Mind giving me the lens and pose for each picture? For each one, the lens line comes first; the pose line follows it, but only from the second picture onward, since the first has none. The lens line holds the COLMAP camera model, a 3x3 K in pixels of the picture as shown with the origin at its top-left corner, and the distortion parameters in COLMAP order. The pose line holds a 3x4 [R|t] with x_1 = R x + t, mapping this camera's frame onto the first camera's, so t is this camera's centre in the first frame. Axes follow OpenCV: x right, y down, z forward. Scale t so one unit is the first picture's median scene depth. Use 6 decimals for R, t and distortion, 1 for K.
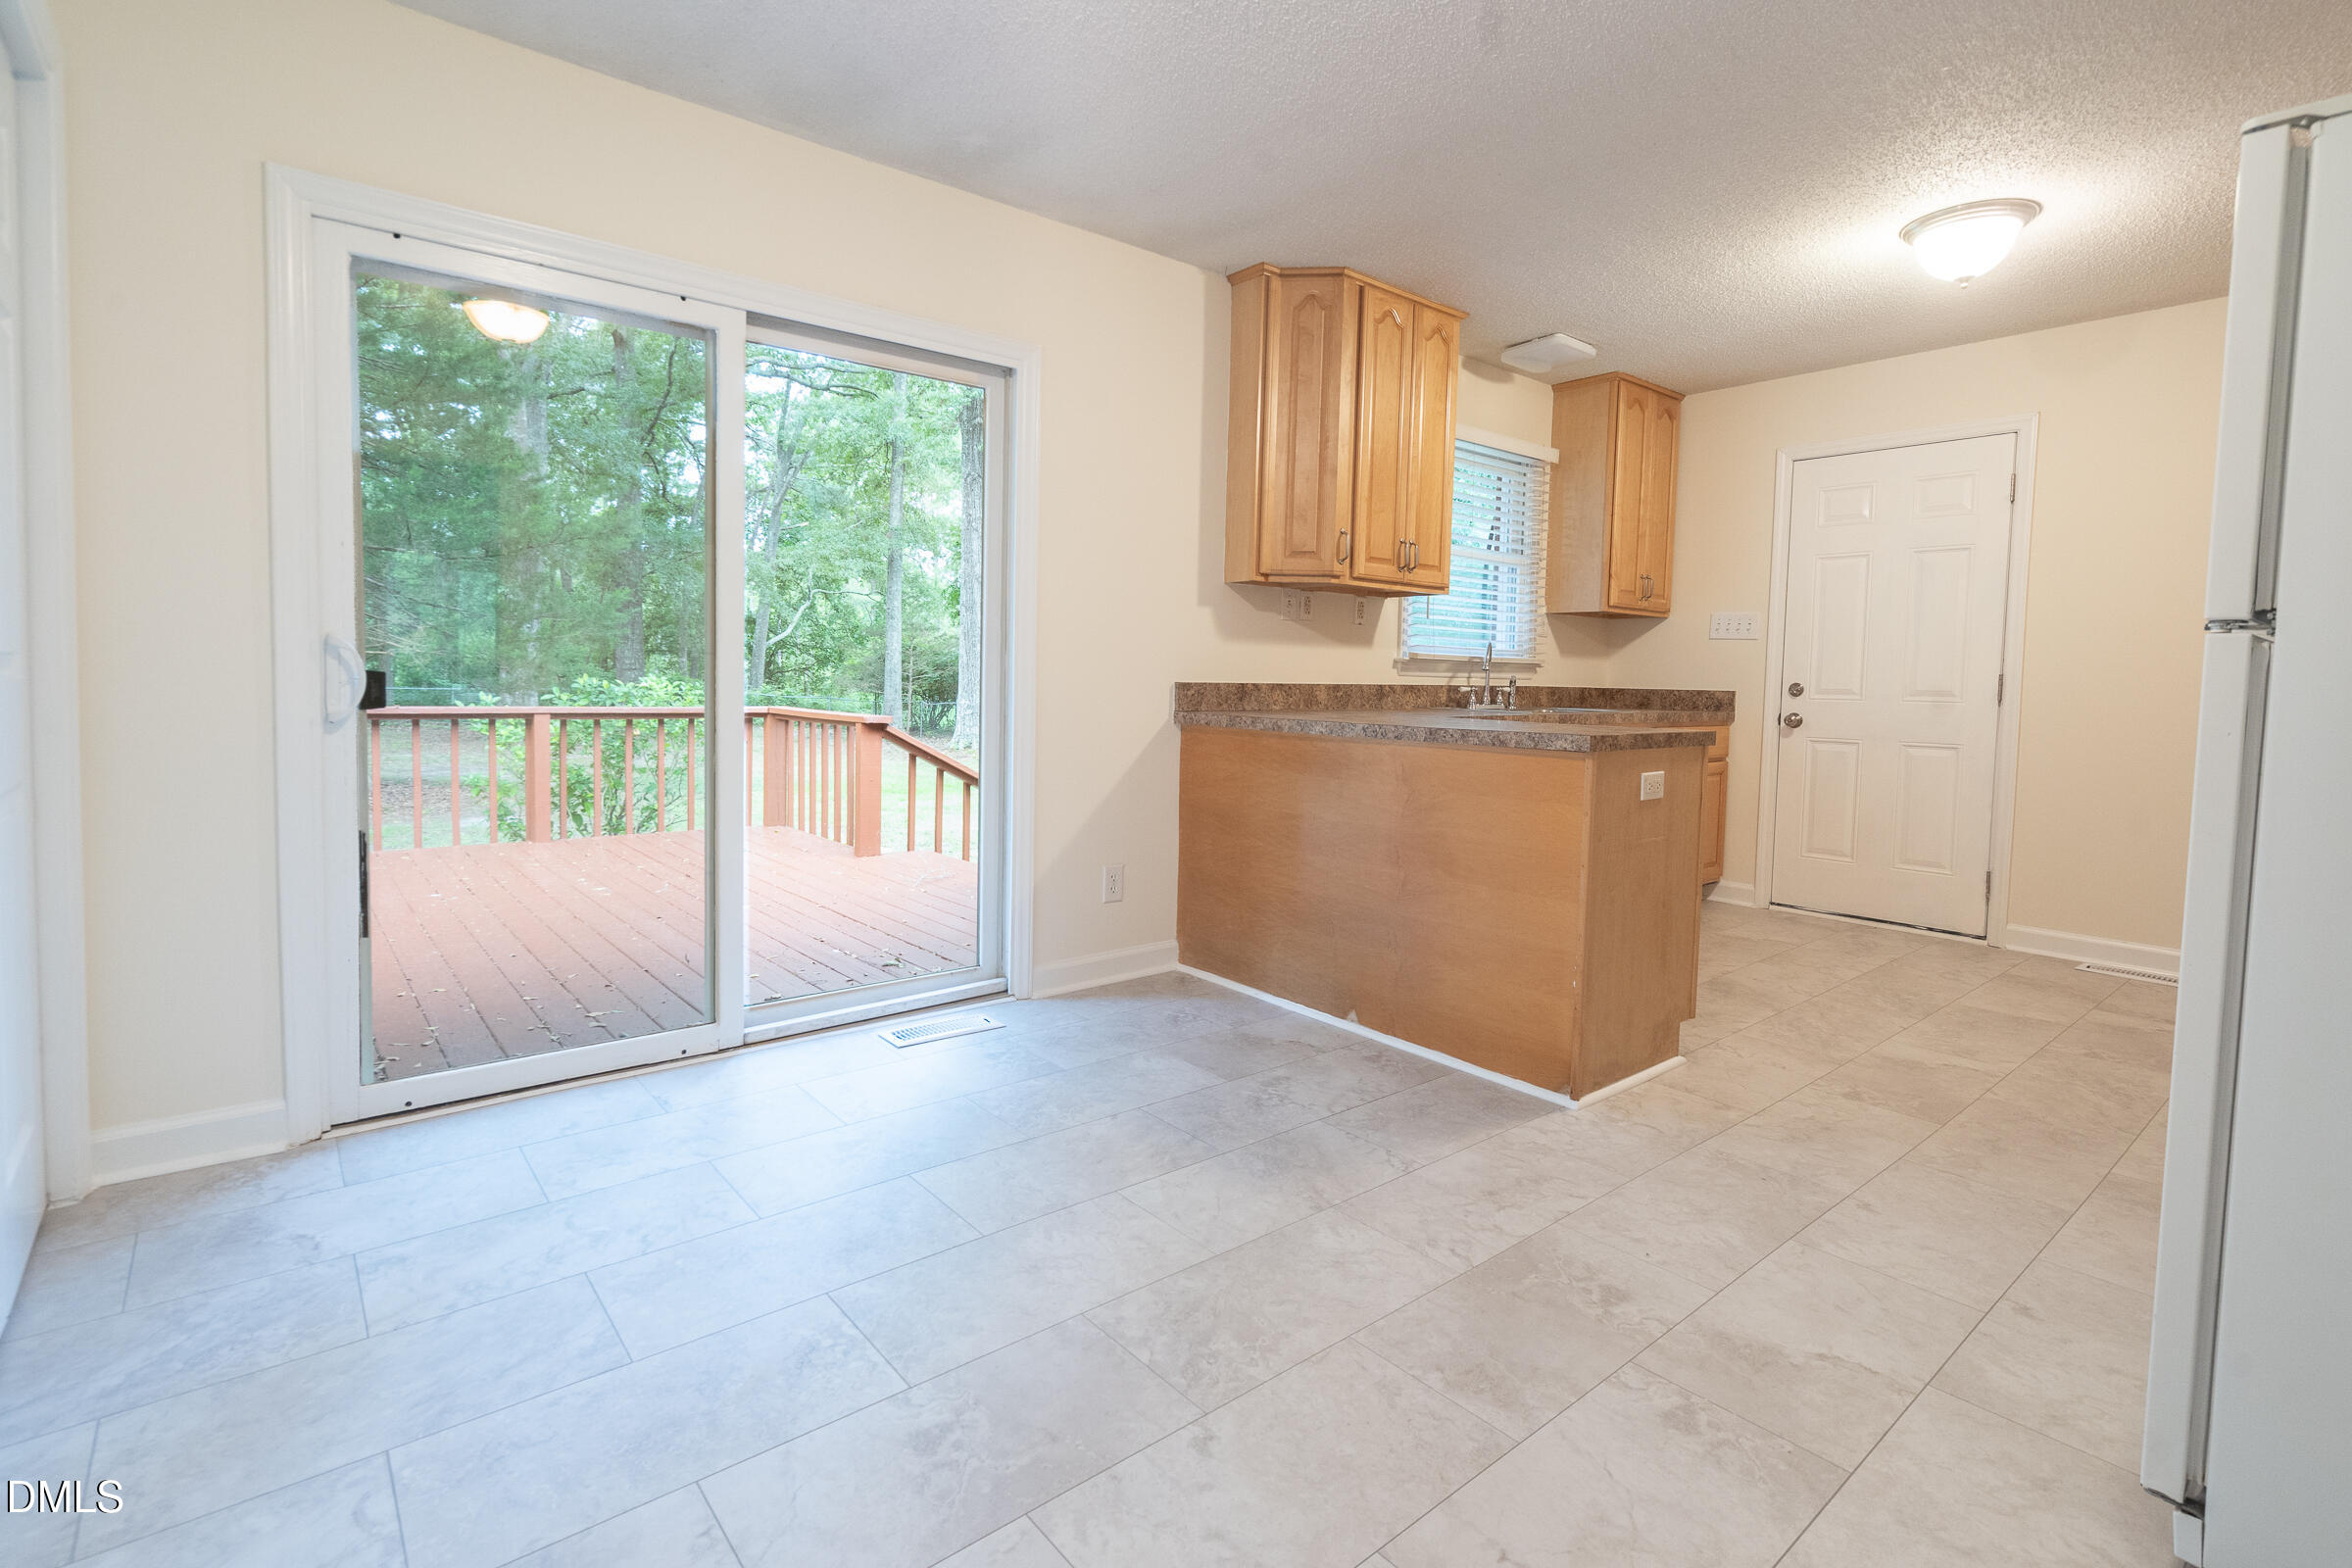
lens RADIAL K [[1099.7, 0, 1131.1], [0, 1099.7, 732.5], [0, 0, 1]] dist [-0.003750, 0.001403]
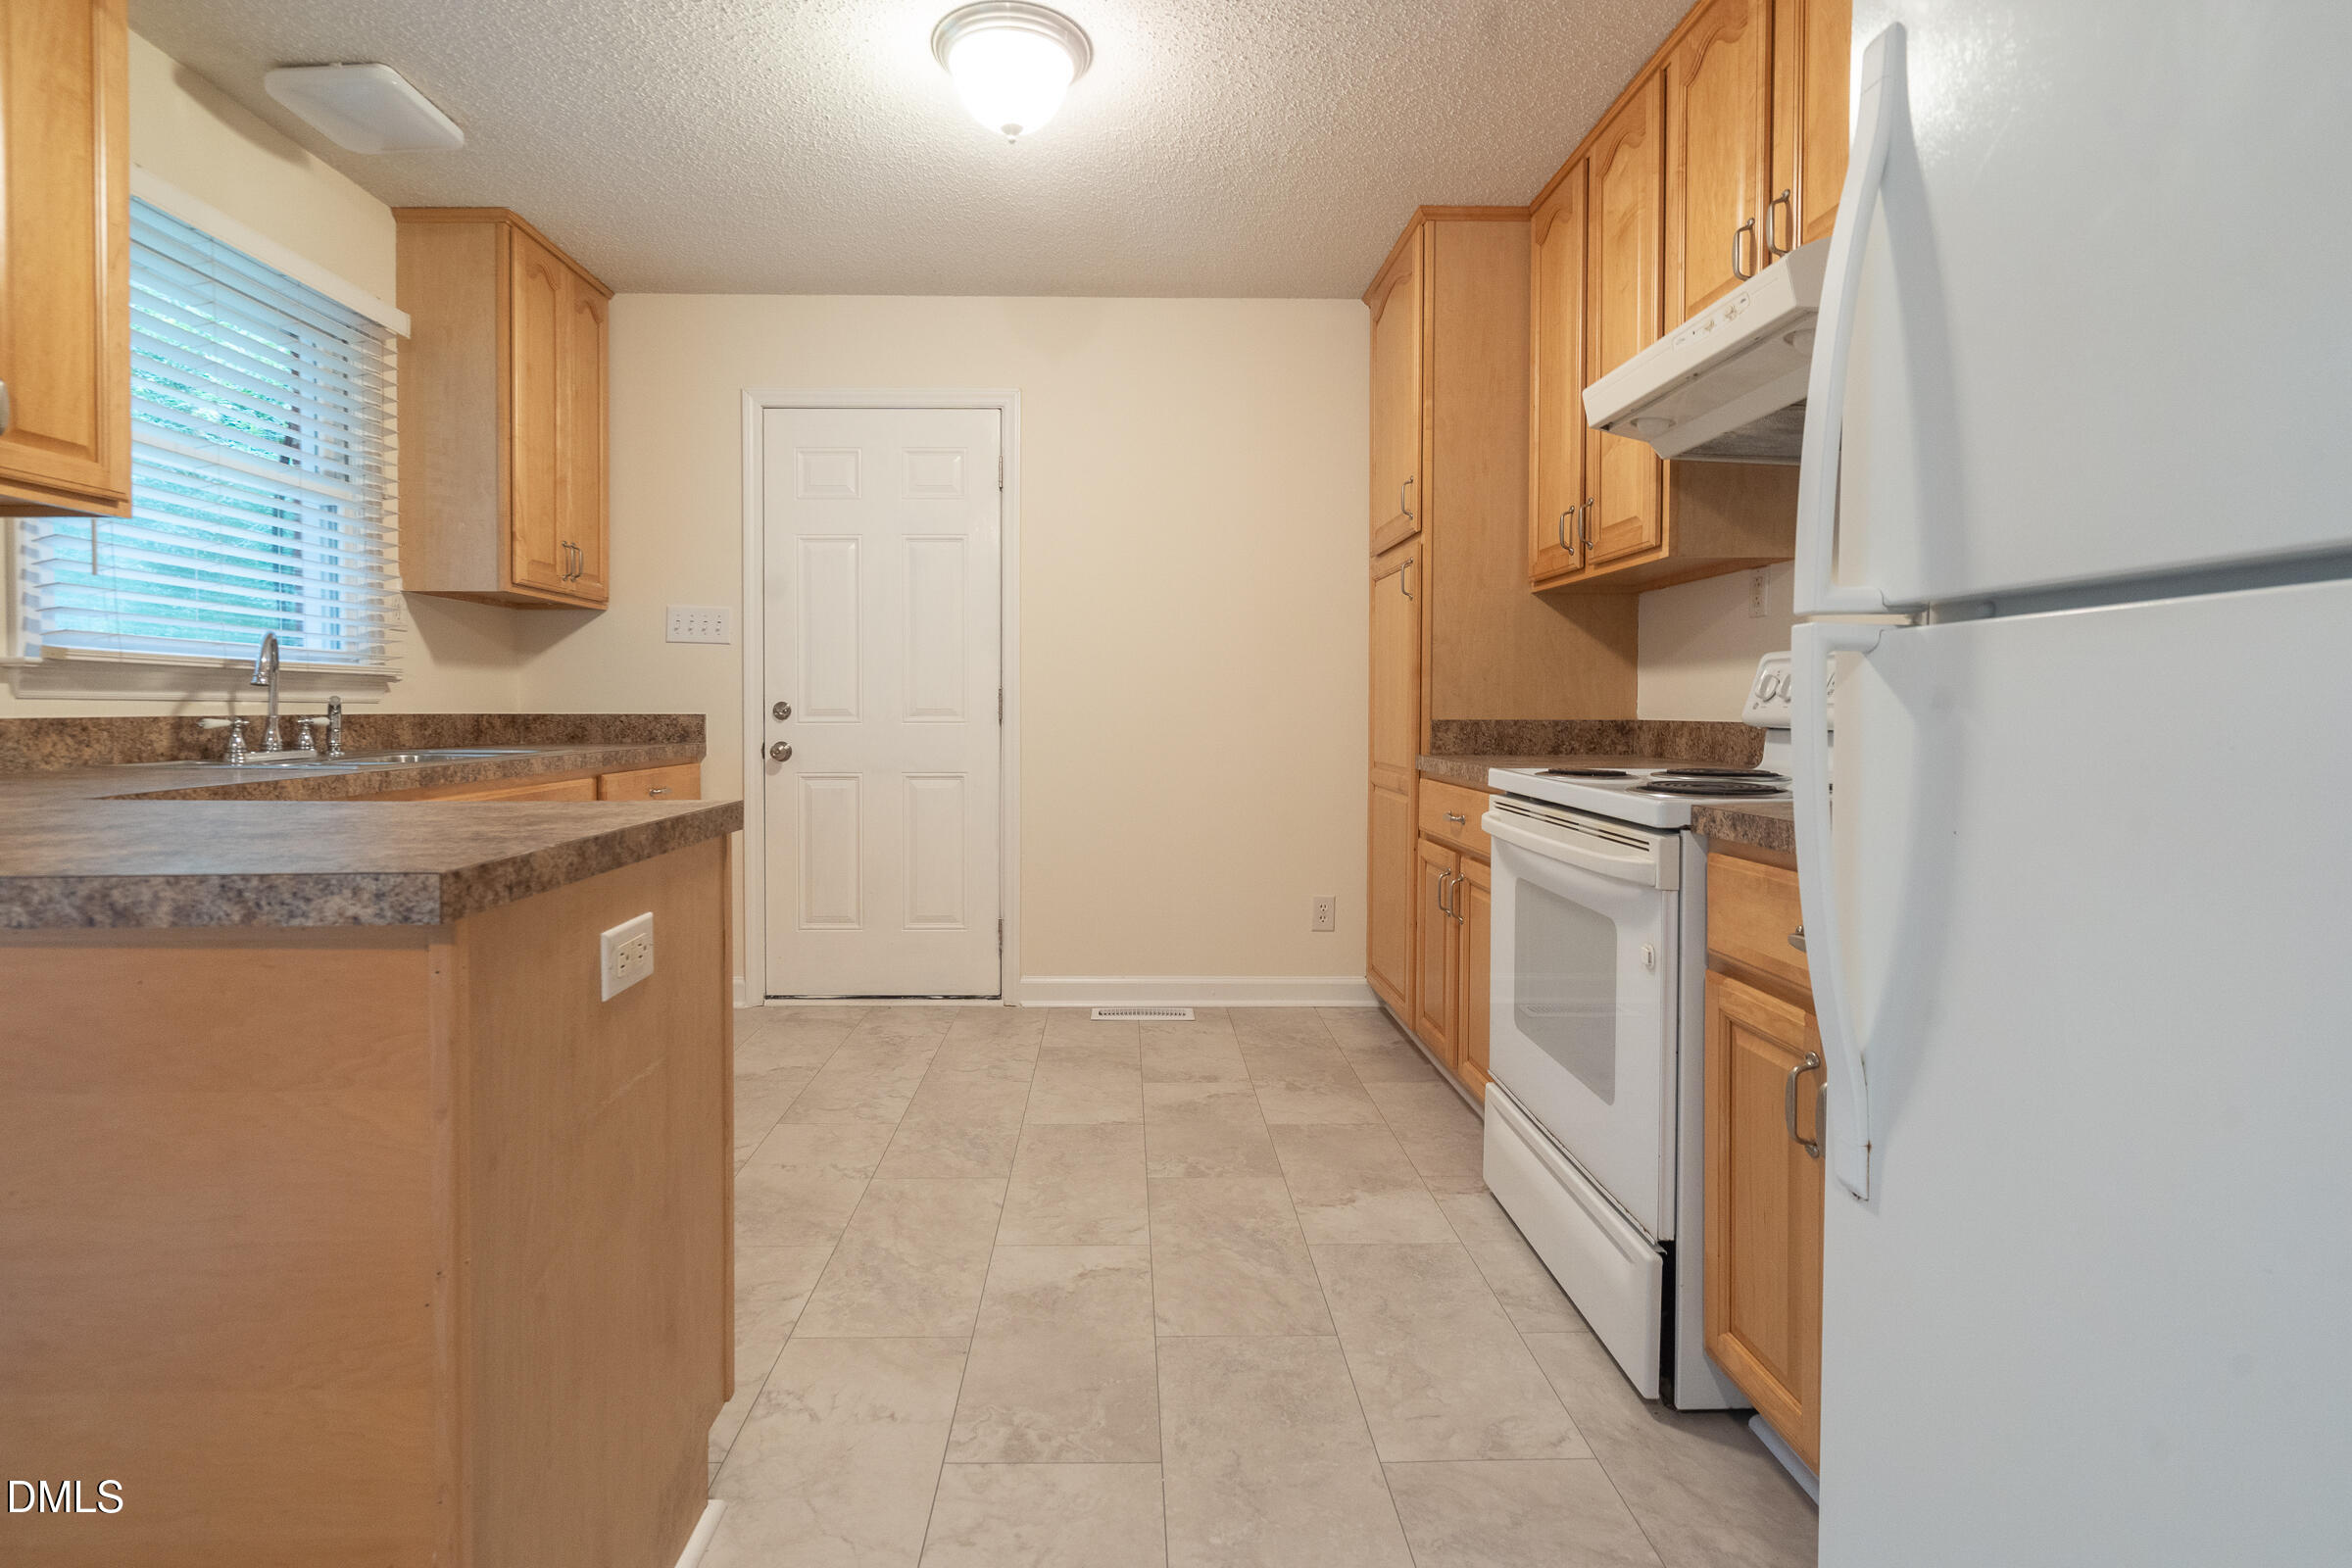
lens RADIAL K [[1099.7, 0, 1140.4], [0, 1099.7, 727.1], [0, 0, 1]] dist [-0.003750, 0.001403]
pose [[0.608031, -0.032990, 0.793228, 0.158662], [0.053105, 0.998589, 0.000823, -0.015604], [-0.792135, 0.041624, 0.608925, 0.352046]]
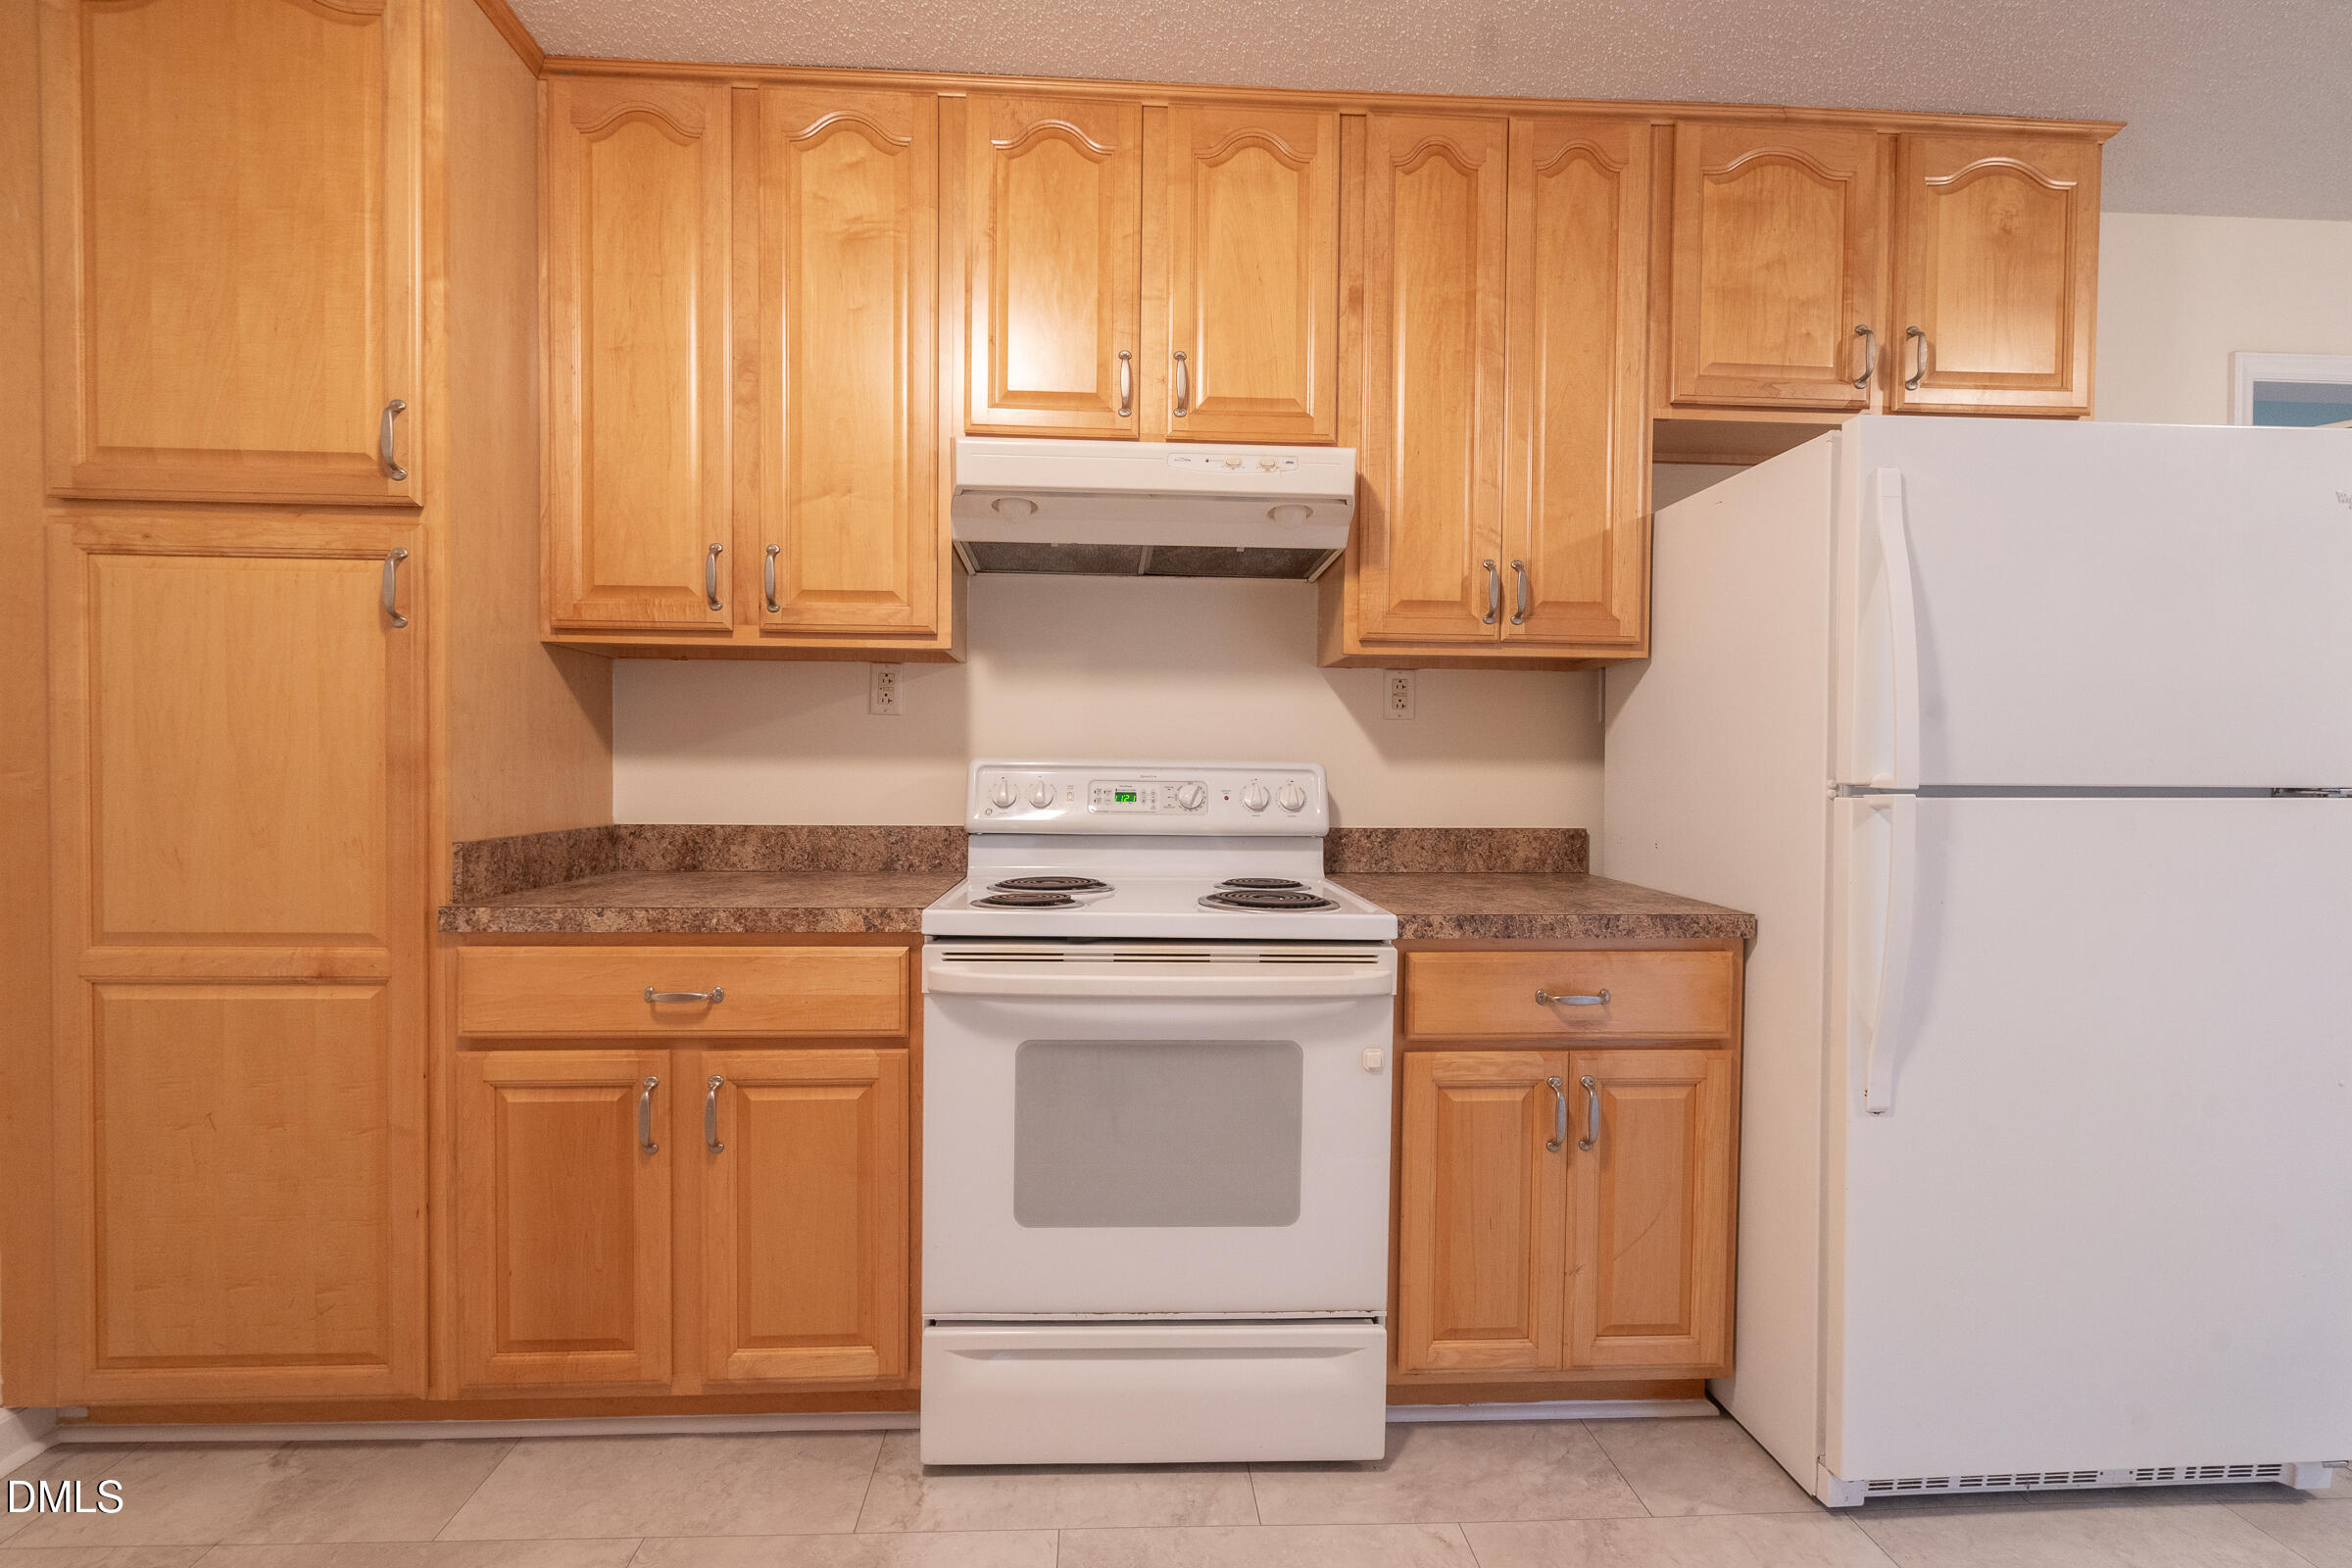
lens RADIAL K [[1034.1, 0, 1175.3], [0, 1034.1, 790.4], [0, 0, 1]] dist [-0.013116, -0.000135]
pose [[0.805278, -0.007270, -0.592852, 0.633751], [-0.024265, 0.998683, -0.045207, -0.040137], [0.592400, 0.050790, 0.804041, 0.665804]]
